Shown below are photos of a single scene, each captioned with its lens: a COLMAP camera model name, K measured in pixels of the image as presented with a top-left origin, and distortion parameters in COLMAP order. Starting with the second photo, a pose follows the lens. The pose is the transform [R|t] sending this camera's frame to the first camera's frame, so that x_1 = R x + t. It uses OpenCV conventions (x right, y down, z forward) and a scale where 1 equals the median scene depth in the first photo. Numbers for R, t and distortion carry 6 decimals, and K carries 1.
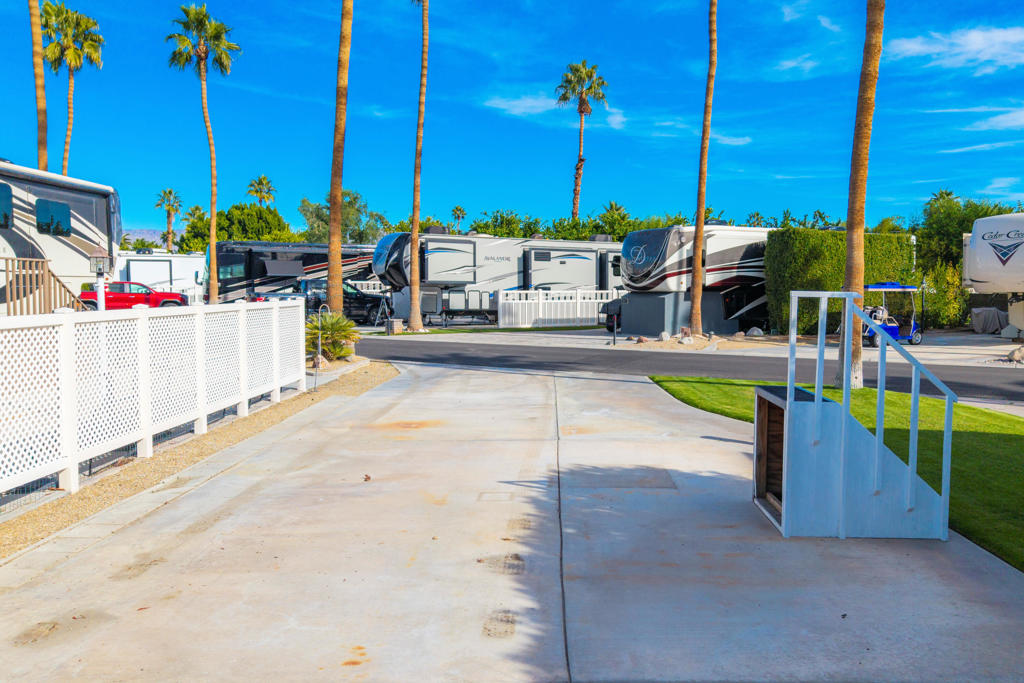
lens RADIAL K [[817.5, 0, 569.3], [0, 817.5, 359.7], [0, 0, 1]] dist [0.035757, -0.046826]
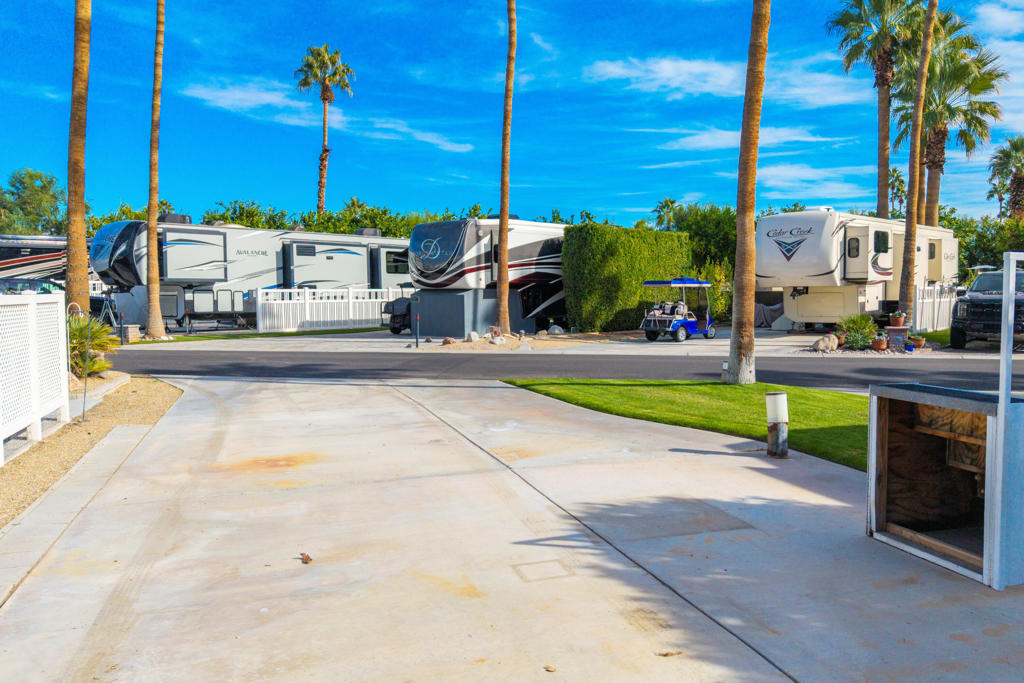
lens RADIAL K [[817.5, 0, 576.0], [0, 817.5, 341.6], [0, 0, 1]] dist [0.035757, -0.046826]
pose [[0.944591, -0.027302, 0.327111, -0.066147], [0.035592, 0.999178, -0.019381, -0.000803], [-0.326313, 0.029949, 0.944787, 0.086445]]
